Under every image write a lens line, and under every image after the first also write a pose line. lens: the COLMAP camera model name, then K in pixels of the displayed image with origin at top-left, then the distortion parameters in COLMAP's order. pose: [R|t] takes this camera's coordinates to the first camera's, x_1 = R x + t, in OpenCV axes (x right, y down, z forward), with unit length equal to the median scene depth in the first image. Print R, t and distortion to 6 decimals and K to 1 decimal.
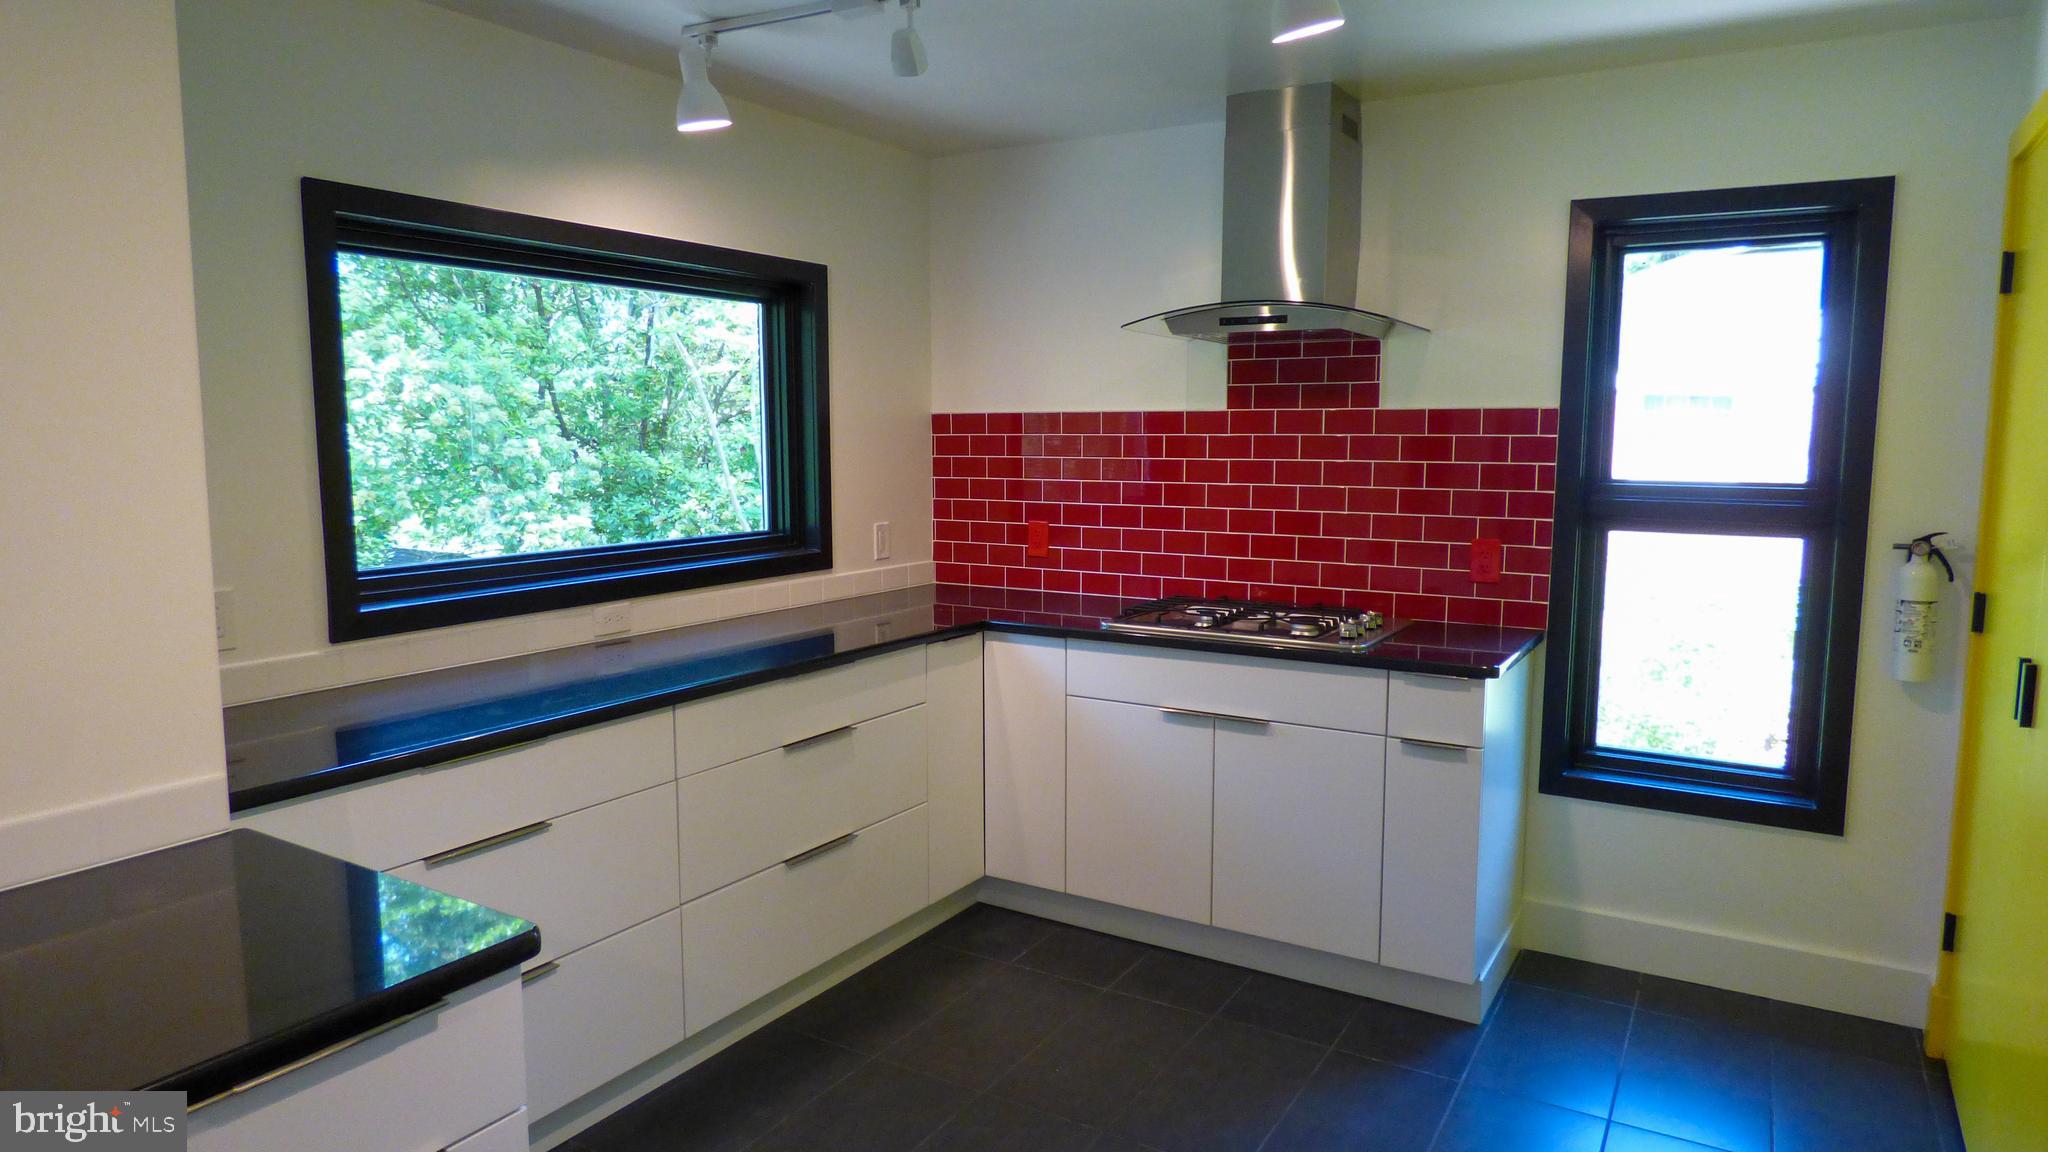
lens RADIAL K [[1221.8, 0, 1028.2], [0, 1221.8, 569.4], [0, 0, 1]] dist [-0.009810, -0.002023]
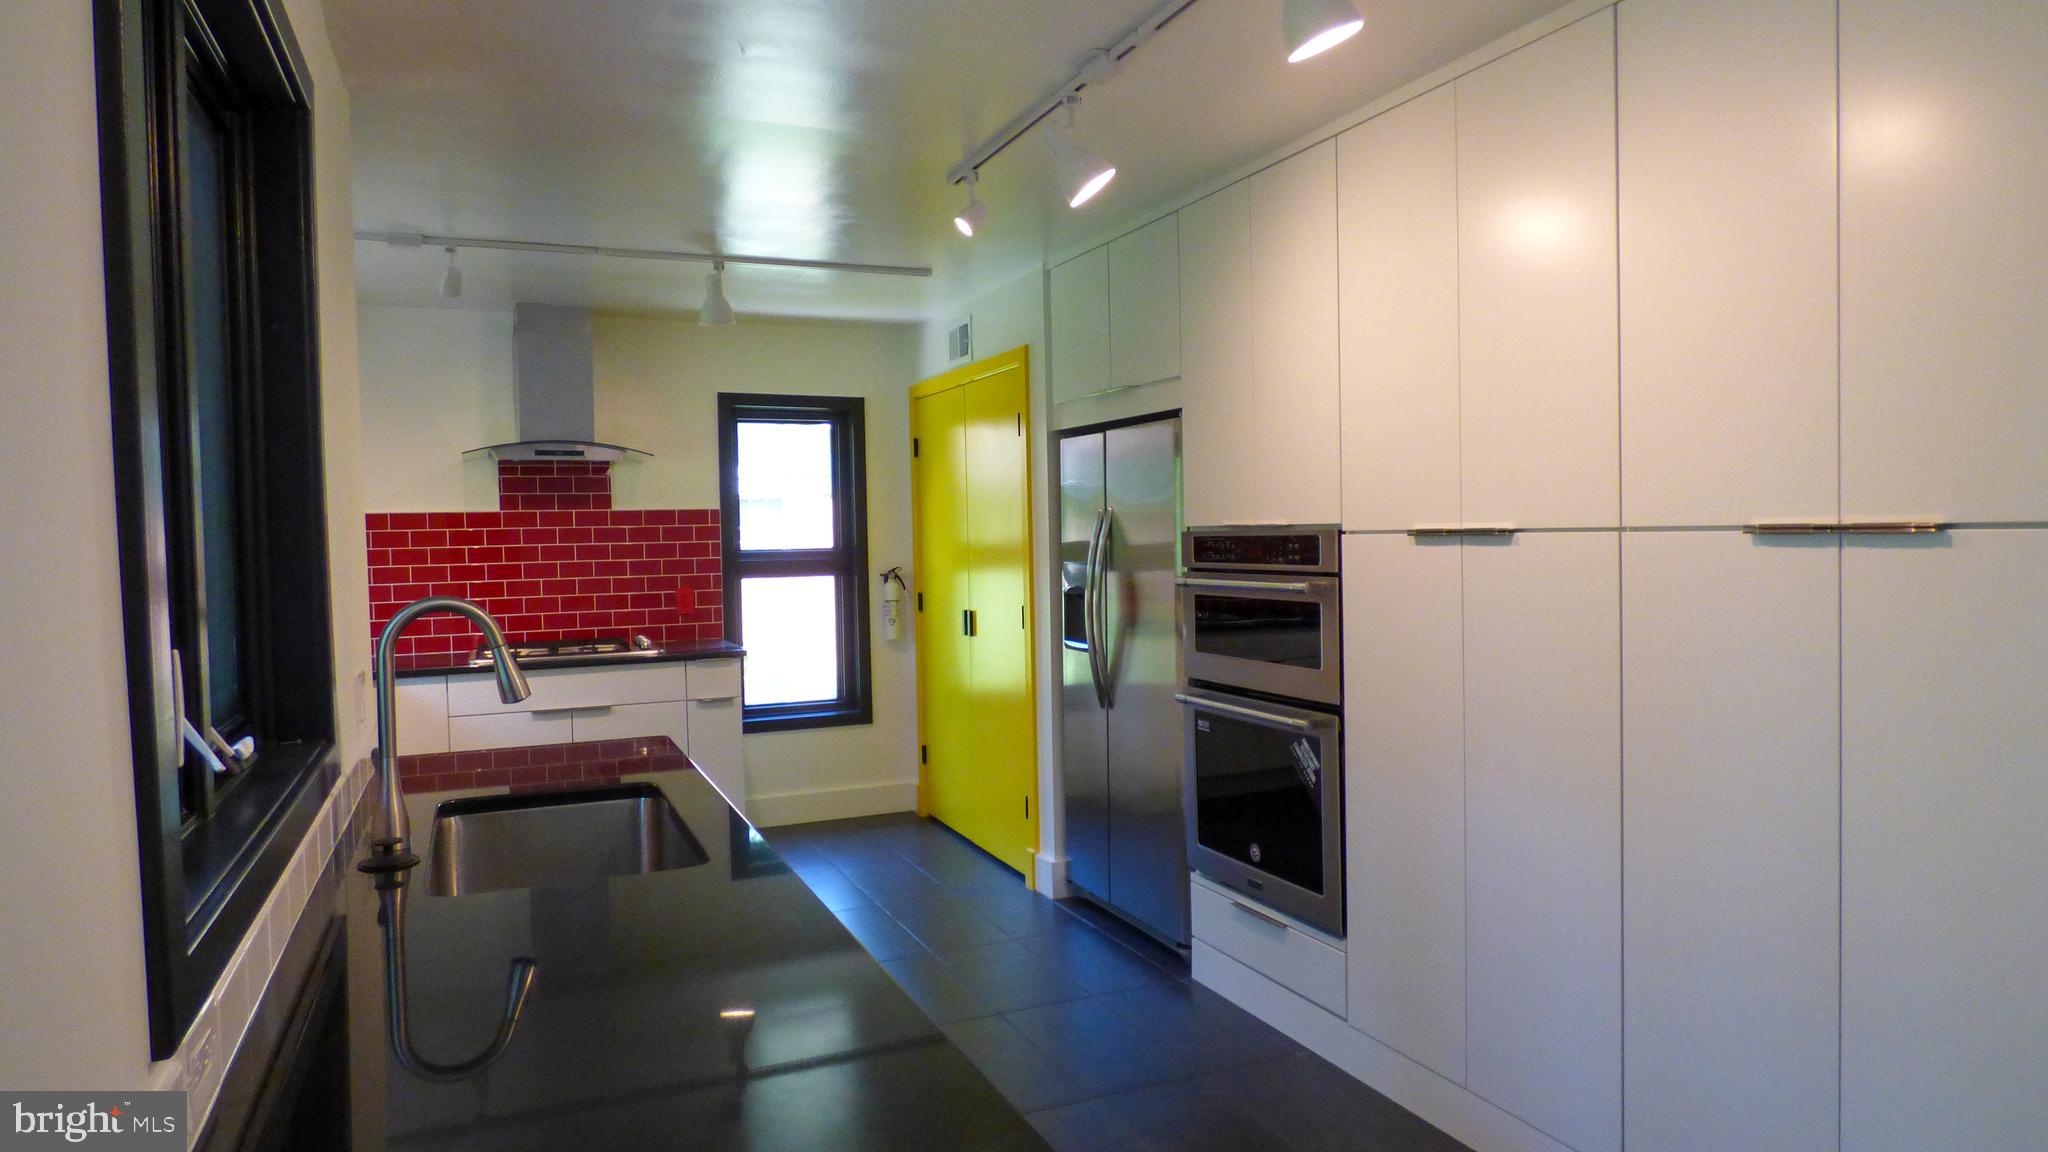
lens RADIAL K [[1245.7, 0, 1030.0], [0, 1245.7, 569.9], [0, 0, 1]] dist [-0.001860, -0.000601]
pose [[0.574305, -0.040284, 0.817650, -0.717528], [0.109698, 0.993568, -0.028098, 0.048537], [-0.811259, 0.105831, 0.575030, -0.346544]]
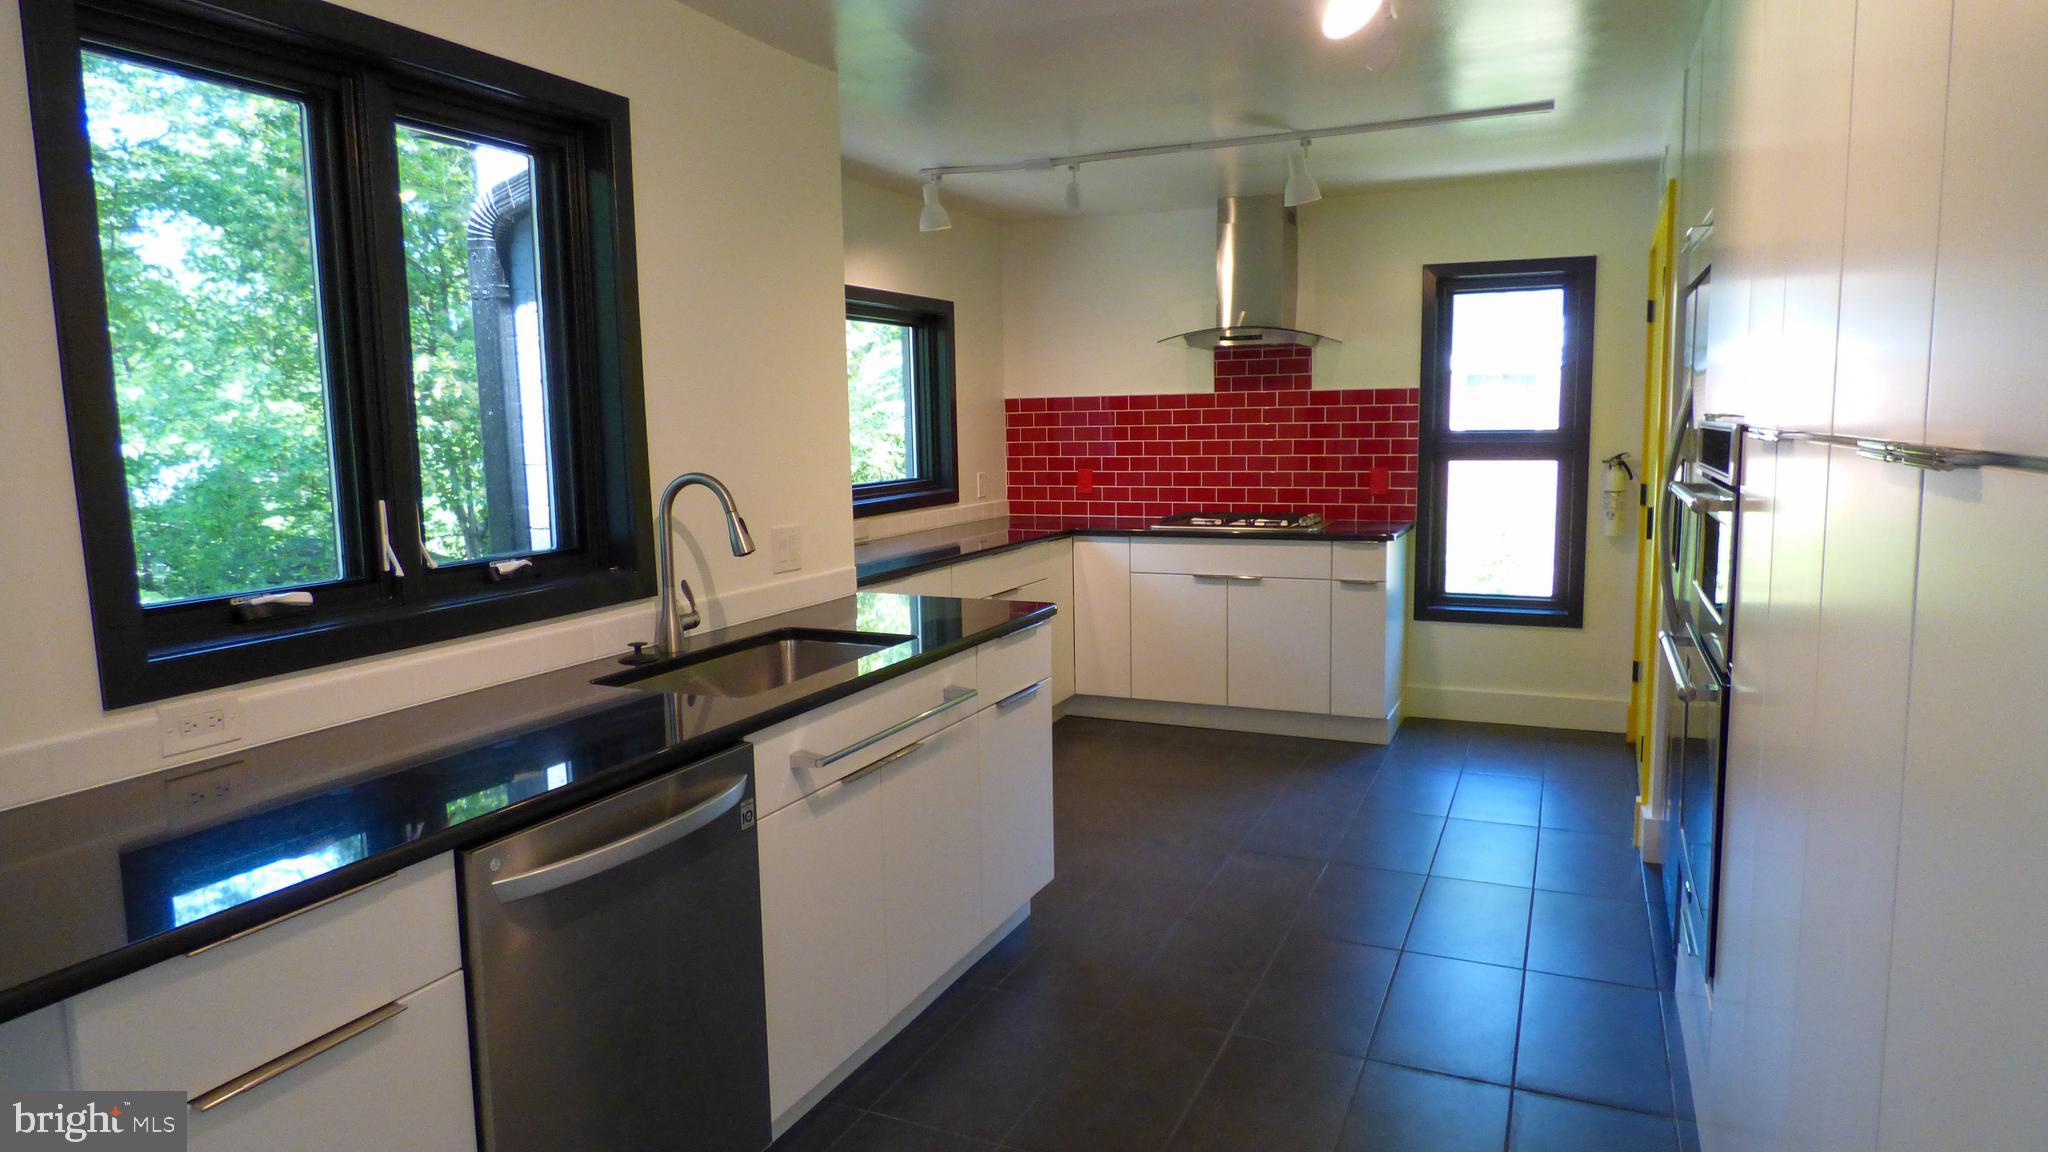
lens RADIAL K [[1245.7, 0, 1030.0], [0, 1245.7, 569.9], [0, 0, 1]] dist [-0.001860, -0.000601]
pose [[0.991679, -0.033898, 0.124195, -0.297239], [0.032803, 0.999403, 0.010851, 0.076364], [-0.124489, -0.006686, 0.992199, -0.596036]]
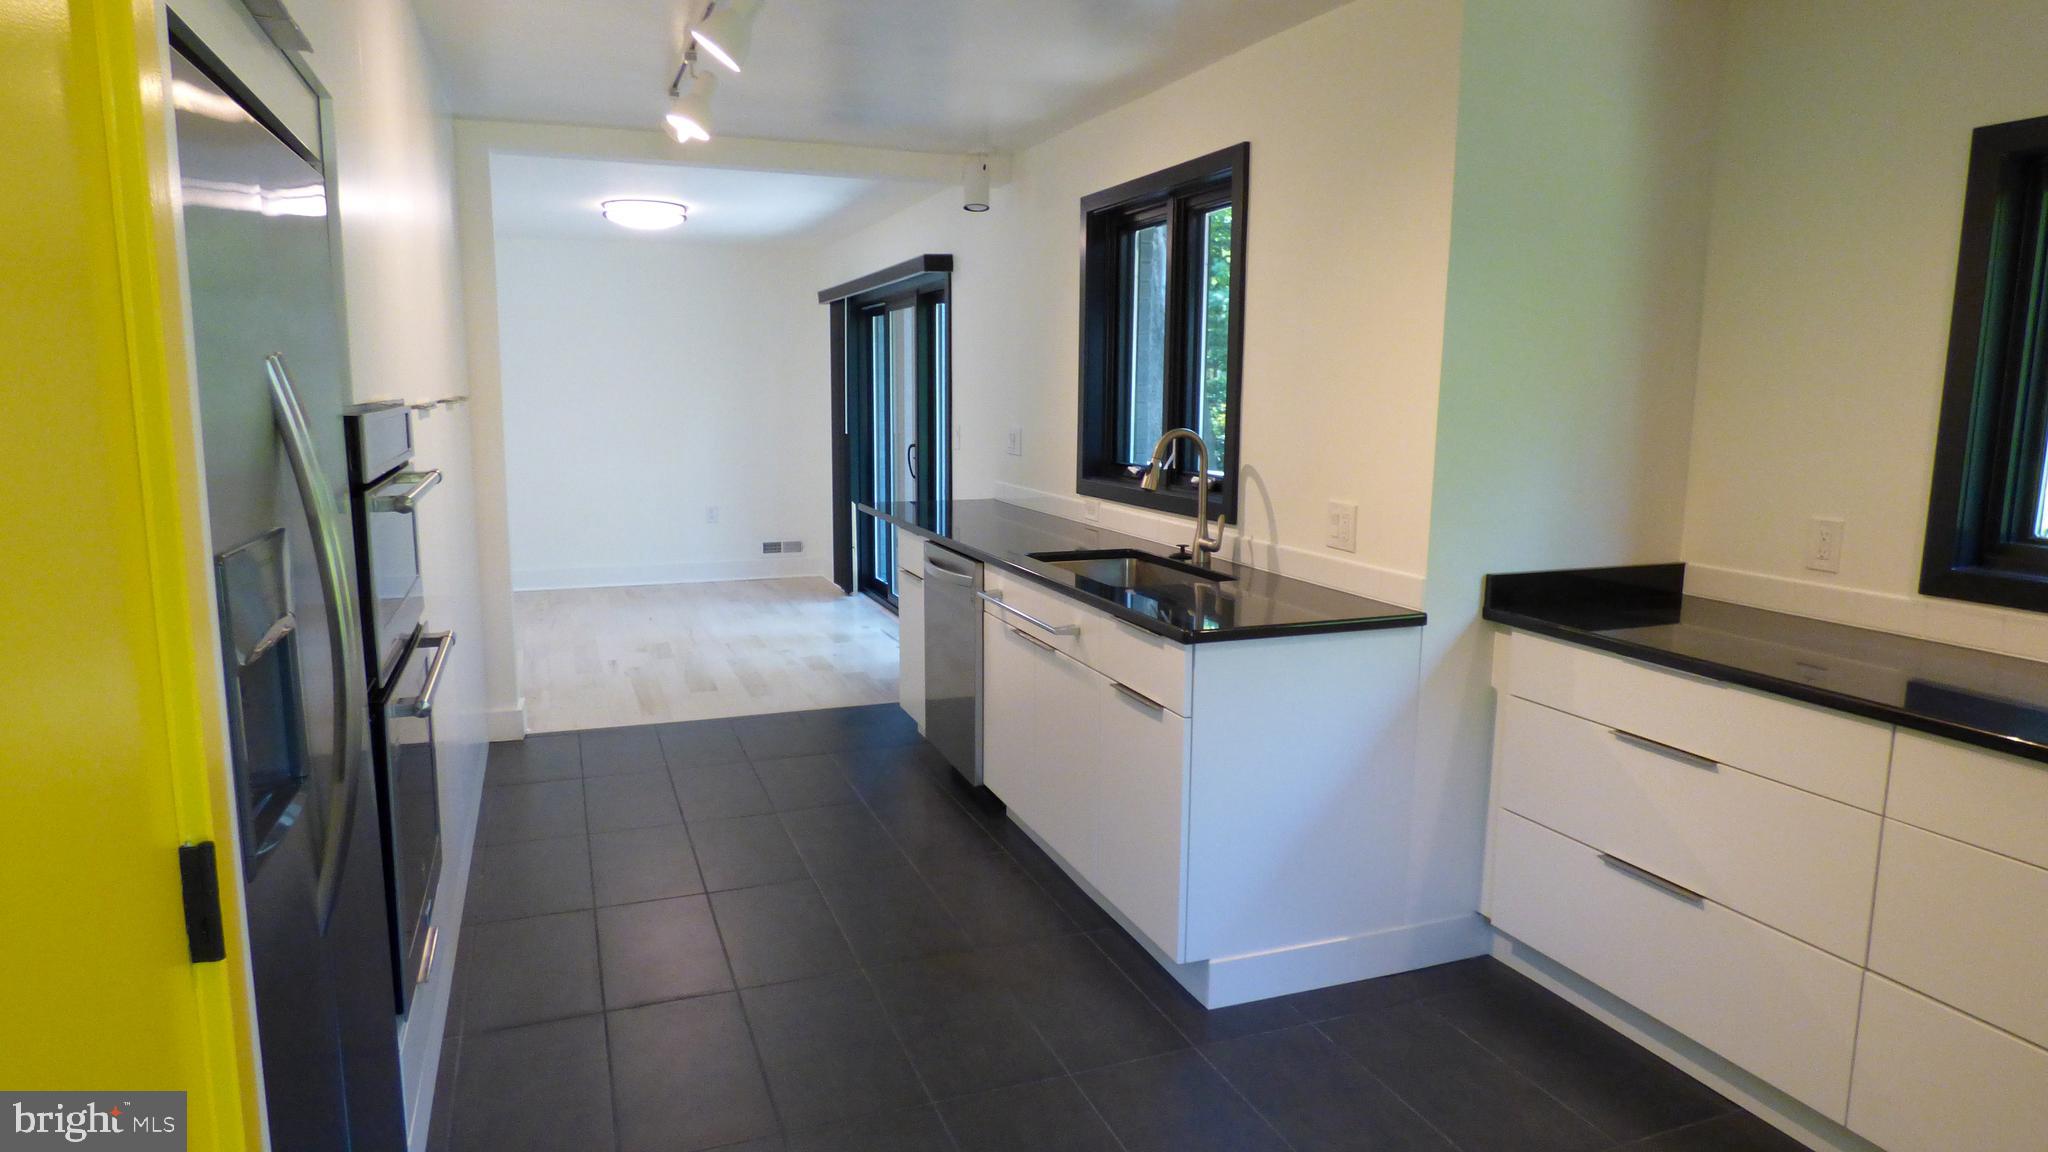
lens RADIAL K [[1221.8, 0, 1028.2], [0, 1221.8, 569.4], [0, 0, 1]] dist [-0.009810, -0.002023]
pose [[-0.605081, 0.111713, -0.788287, 0.552701], [-0.095347, 0.972814, 0.211051, -0.083631], [0.790434, 0.202863, -0.577980, 0.813509]]
